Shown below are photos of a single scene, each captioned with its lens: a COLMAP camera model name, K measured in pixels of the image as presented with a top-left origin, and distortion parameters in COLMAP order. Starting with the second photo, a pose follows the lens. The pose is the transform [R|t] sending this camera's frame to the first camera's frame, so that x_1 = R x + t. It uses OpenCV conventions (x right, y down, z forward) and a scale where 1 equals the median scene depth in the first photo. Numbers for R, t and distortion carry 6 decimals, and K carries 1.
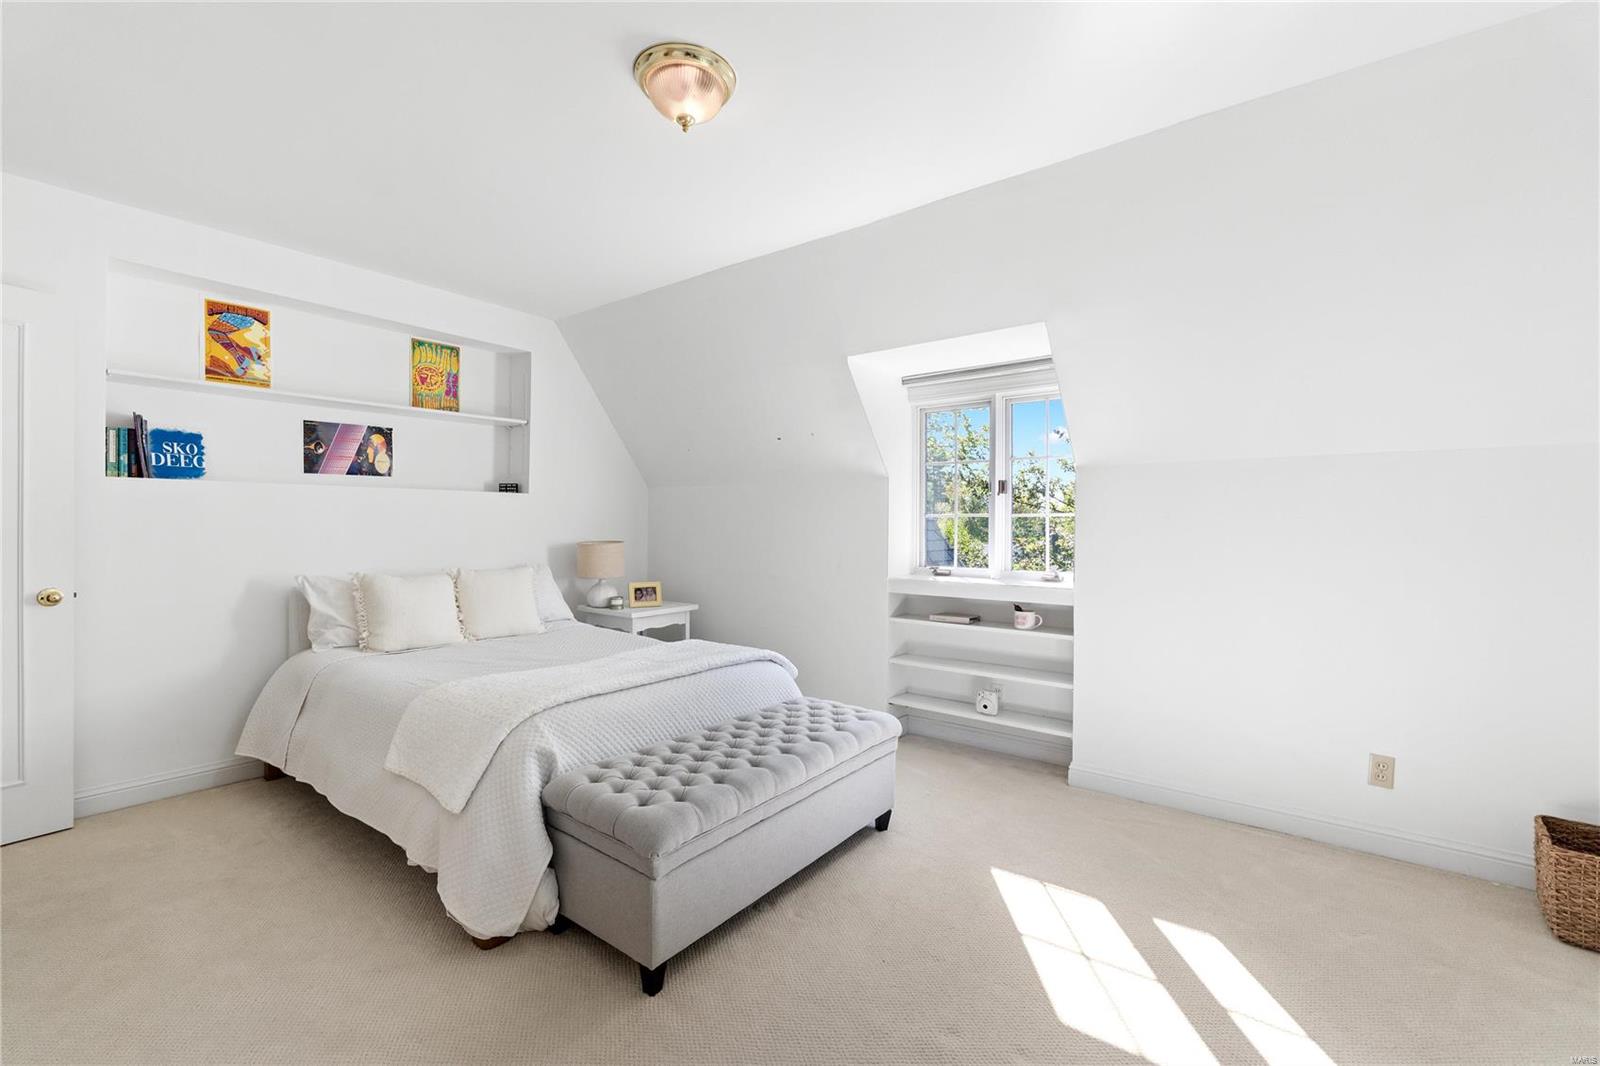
lens RADIAL K [[673.7, 0, 800.6], [0, 673.7, 528.7], [0, 0, 1]] dist [-0.011578, 0.000555]
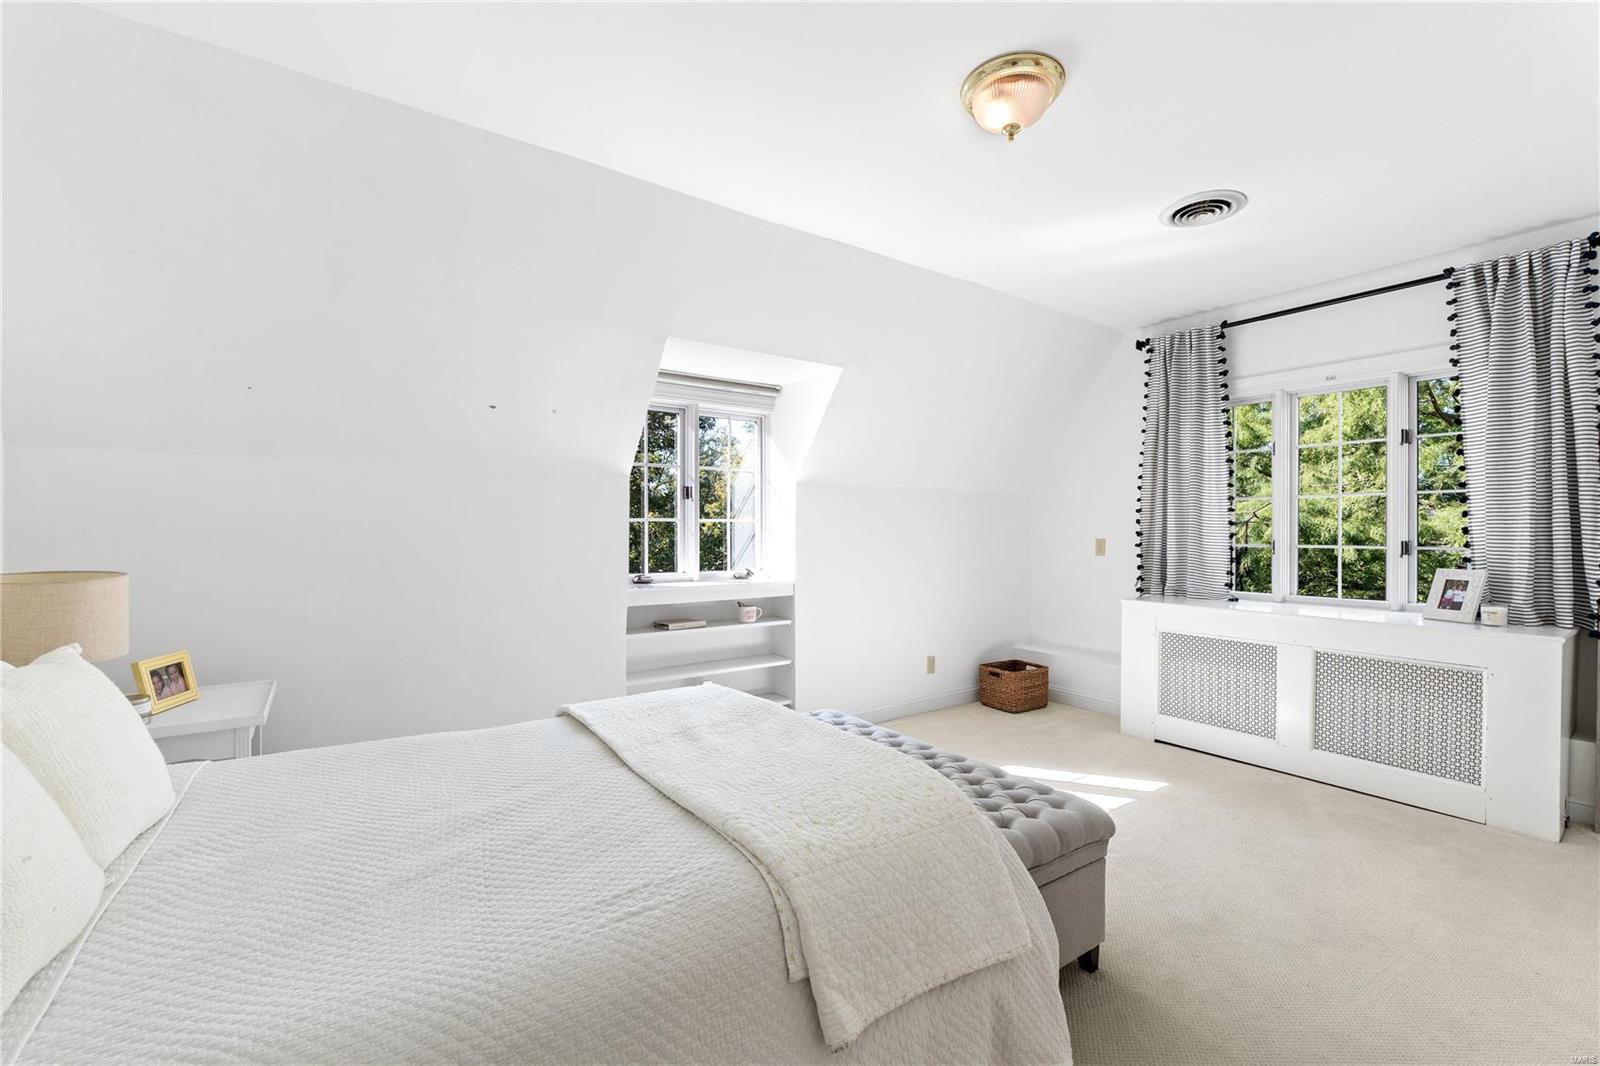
lens RADIAL K [[673.7, 0, 801.3], [0, 673.7, 529.4], [0, 0, 1]] dist [-0.011578, 0.000555]
pose [[0.289227, -0.003011, 0.957256, -0.685457], [0.006885, 0.999976, 0.001065, -0.005858], [-0.957236, 0.006283, 0.289241, 0.564248]]
